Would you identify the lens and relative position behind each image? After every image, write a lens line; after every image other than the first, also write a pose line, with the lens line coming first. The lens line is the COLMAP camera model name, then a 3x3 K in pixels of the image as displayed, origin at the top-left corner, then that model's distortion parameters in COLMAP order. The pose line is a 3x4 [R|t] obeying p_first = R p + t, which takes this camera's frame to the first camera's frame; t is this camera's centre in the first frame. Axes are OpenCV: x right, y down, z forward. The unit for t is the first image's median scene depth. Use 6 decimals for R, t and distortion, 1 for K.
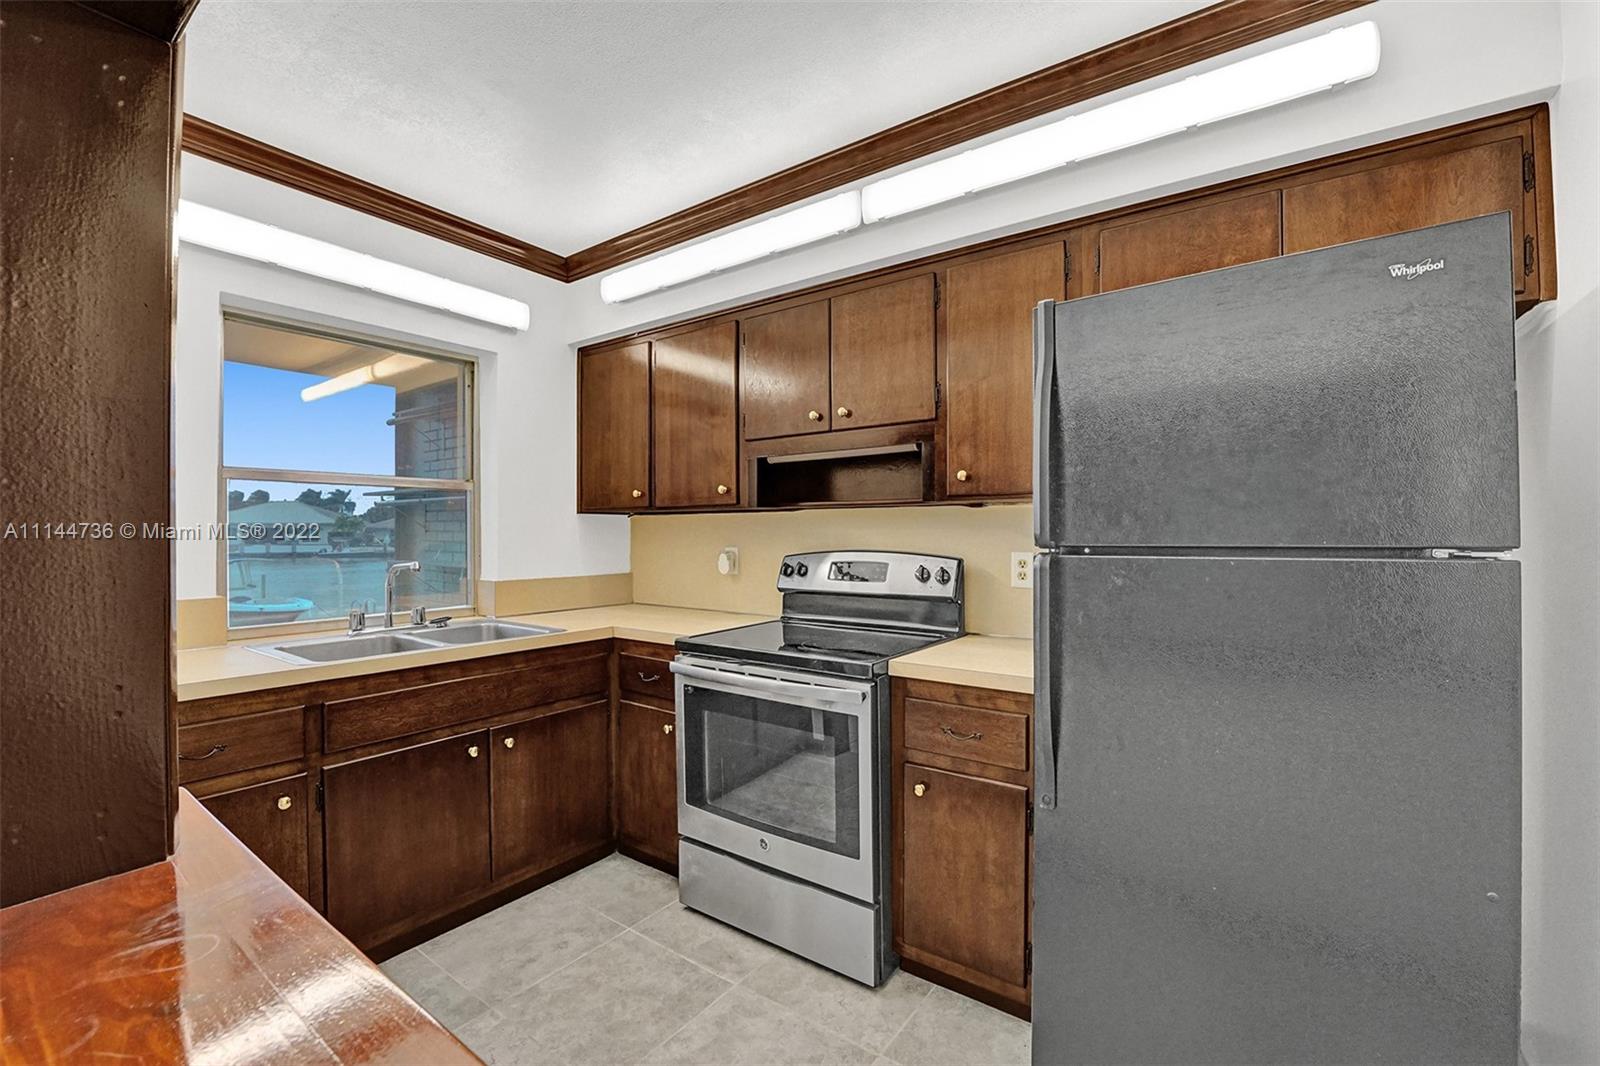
lens RADIAL K [[672.8, 0, 793.7], [0, 672.8, 529.4], [0, 0, 1]] dist [-0.027969, 0.000979]
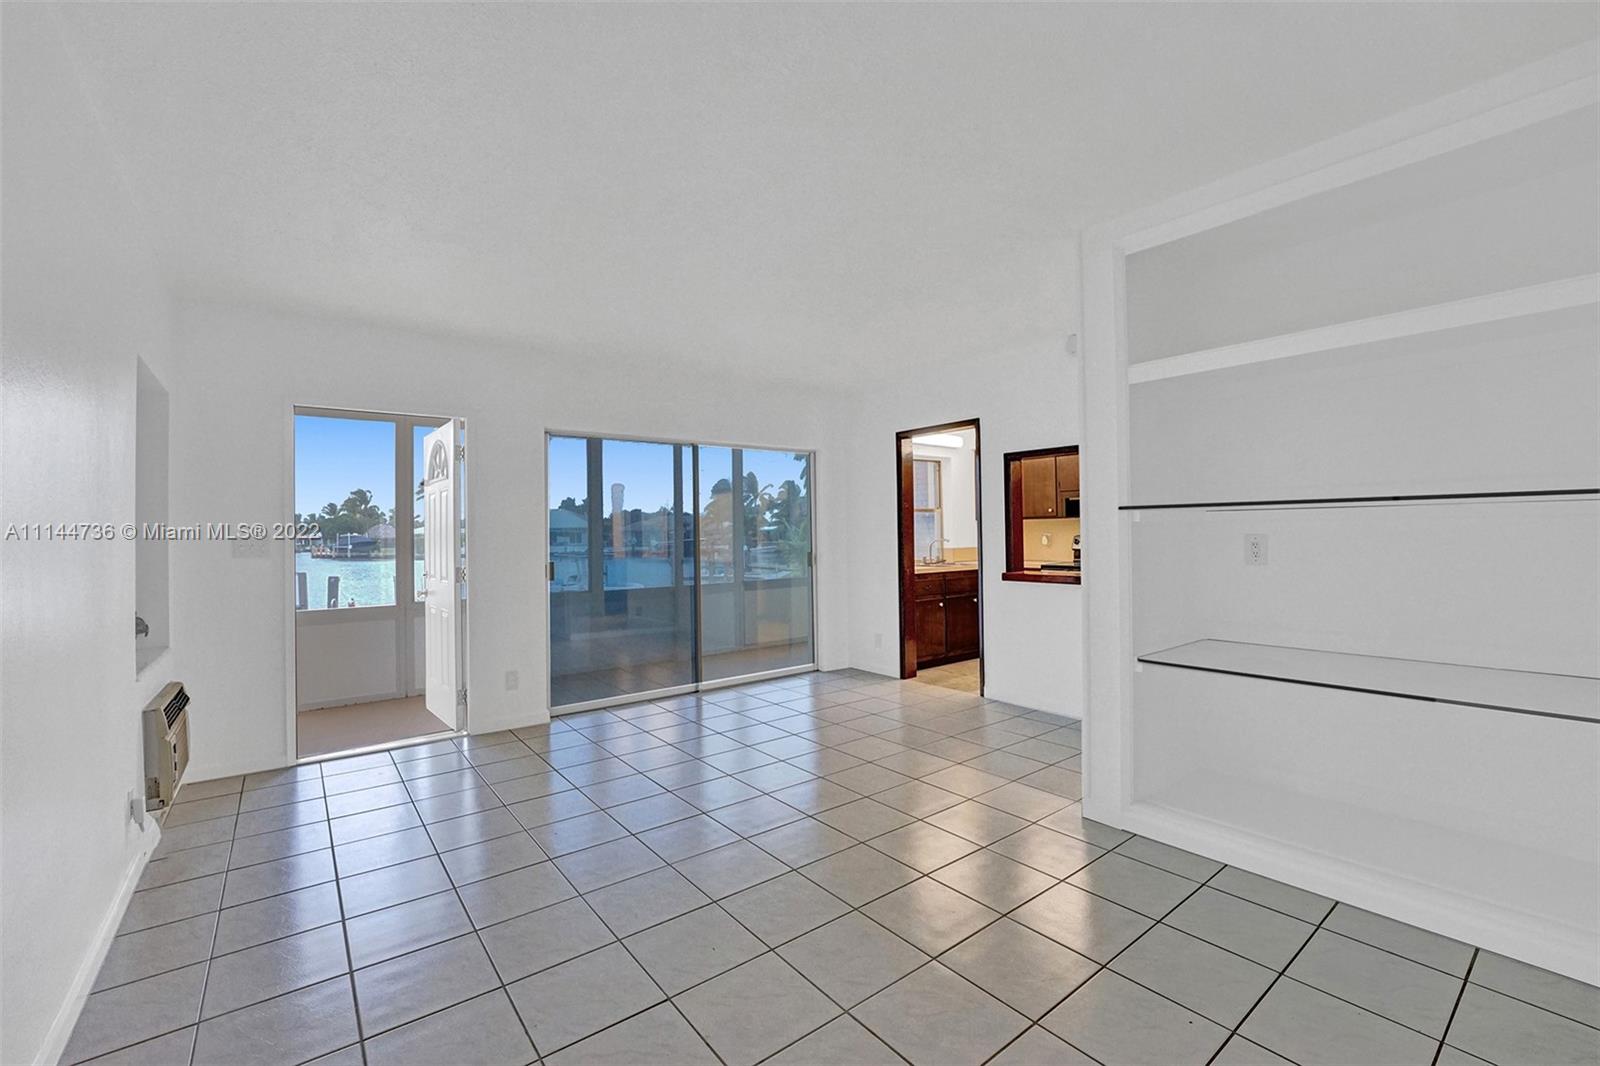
lens RADIAL K [[672.8, 0, 810.6], [0, 672.8, 529.3], [0, 0, 1]] dist [-0.027969, 0.000979]
pose [[0.962702, -0.015921, -0.270094, -0.336881], [0.016851, 0.999857, 0.001124, -0.005629], [0.270038, -0.005633, 0.962833, -1.963875]]
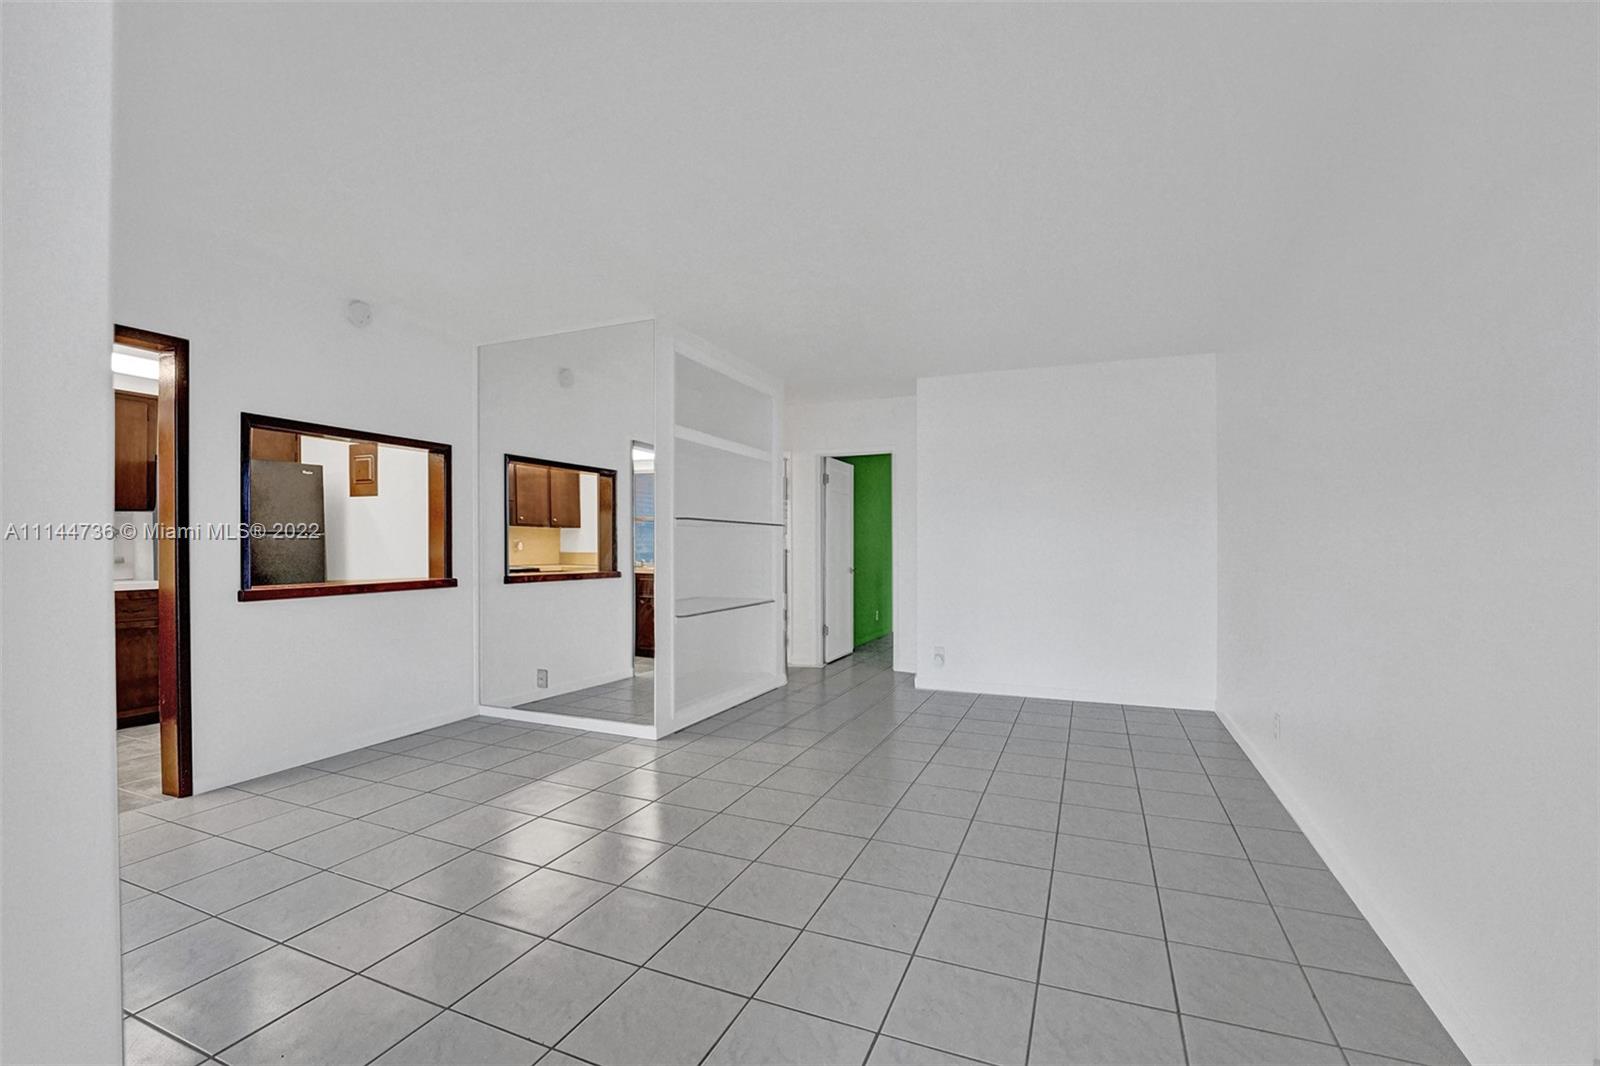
lens RADIAL K [[672.8, 0, 812.7], [0, 672.8, 549.5], [0, 0, 1]] dist [-0.027969, 0.000979]
pose [[-0.237515, -0.009555, 0.971337, -1.969012], [-0.011305, 0.999911, 0.007072, 0.034263], [-0.971318, -0.009301, -0.237602, -0.600189]]
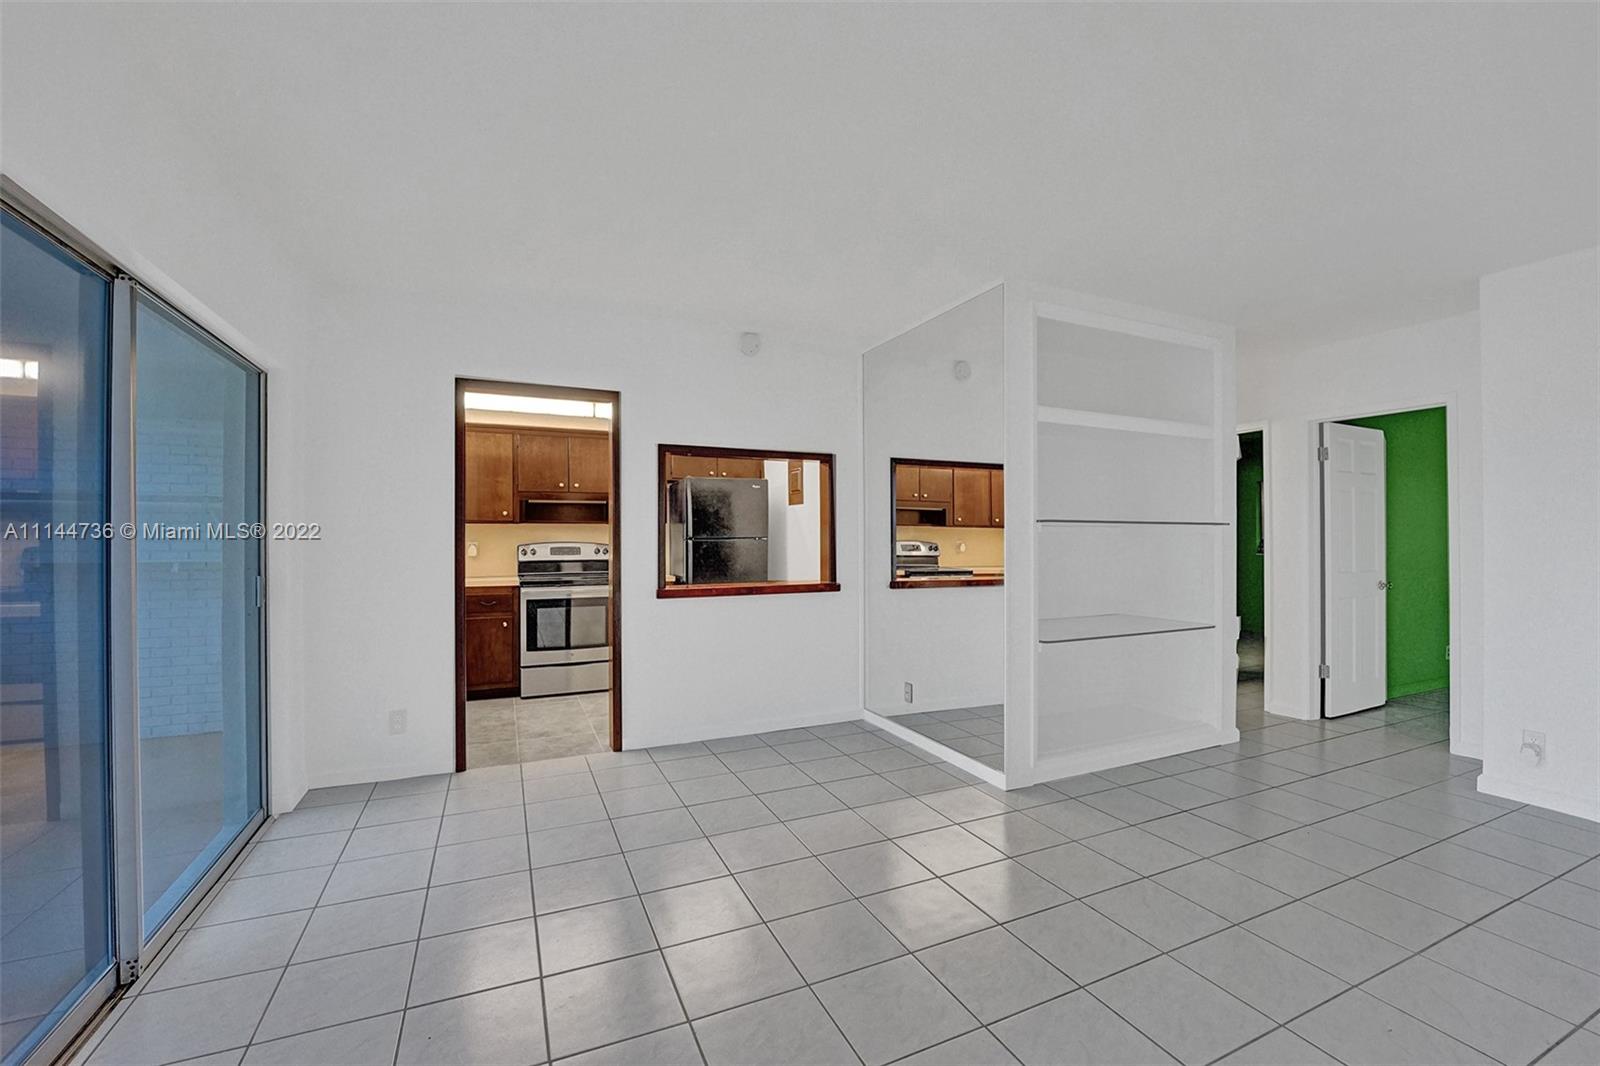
lens RADIAL K [[672.8, 0, 816.1], [0, 672.8, 537.4], [0, 0, 1]] dist [-0.027969, 0.000979]
pose [[0.478966, 0.001206, 0.877833, -1.648081], [-0.006692, 0.999975, 0.002277, 0.004247], [-0.877808, -0.006966, 0.478962, -0.942870]]
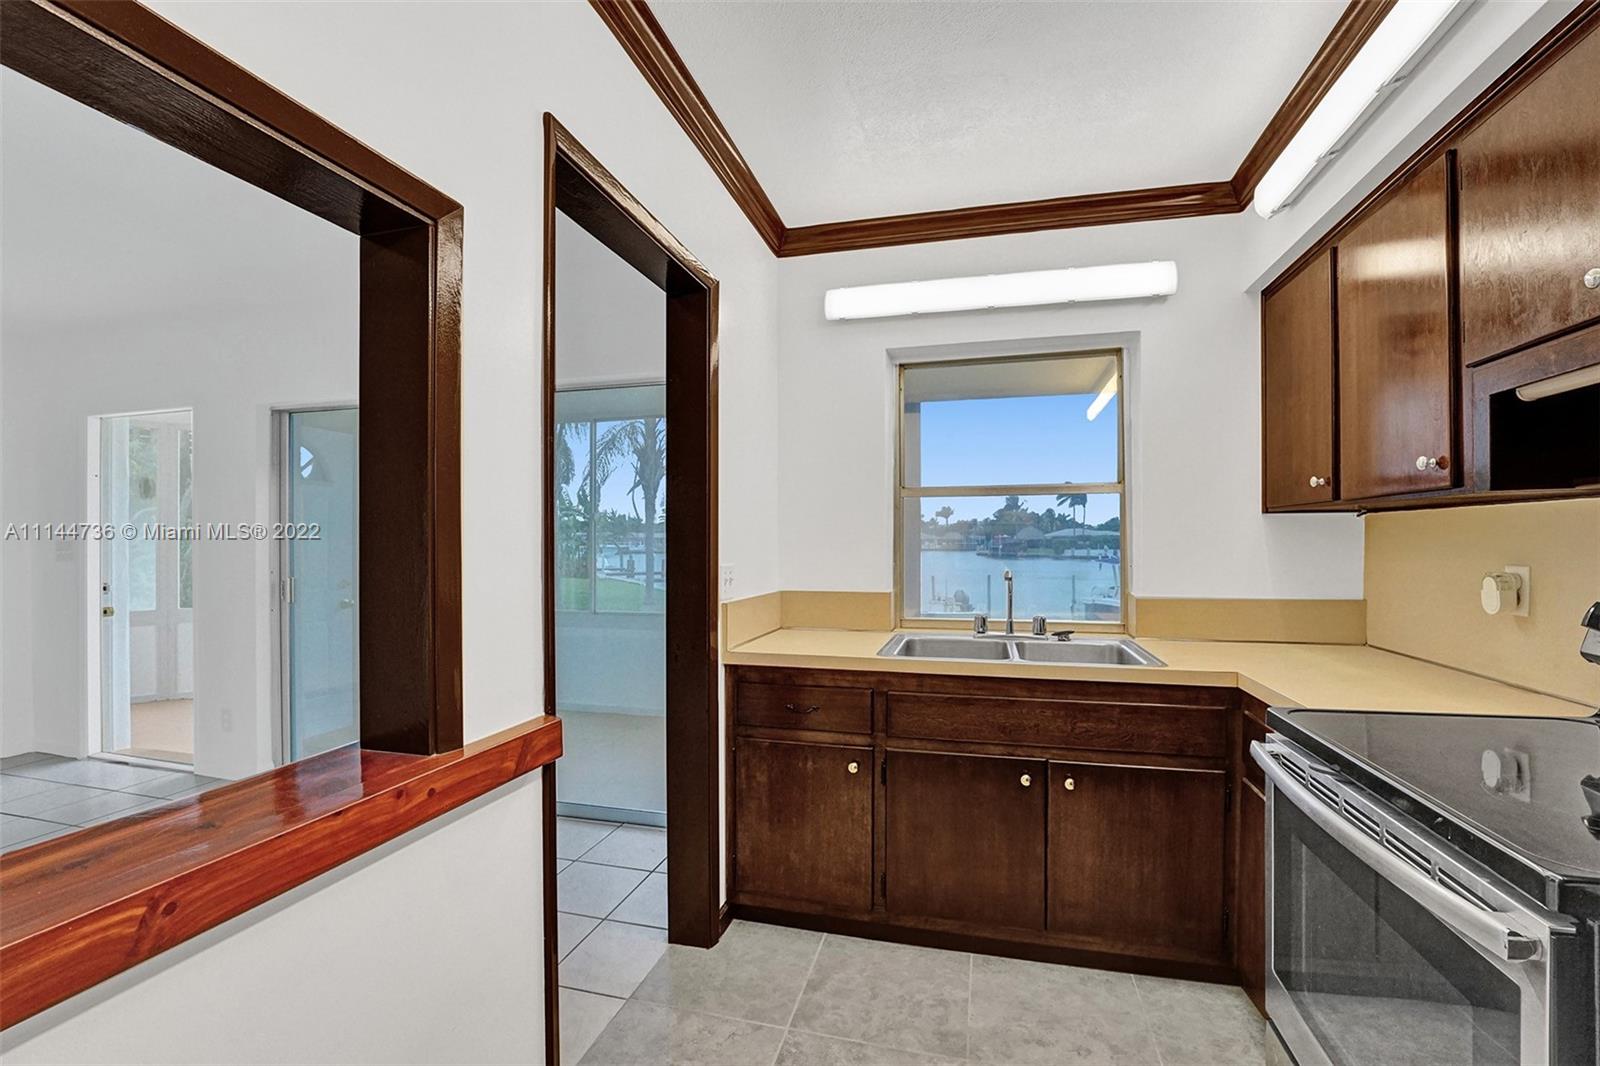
lens RADIAL K [[672.8, 0, 806.5], [0, 672.8, 543.0], [0, 0, 1]] dist [-0.027969, 0.000979]
pose [[0.368305, 0.002907, -0.929701, 0.242814], [0.007248, 0.999956, 0.005998, 0.000261], [0.929677, -0.008948, 0.368267, 0.355742]]
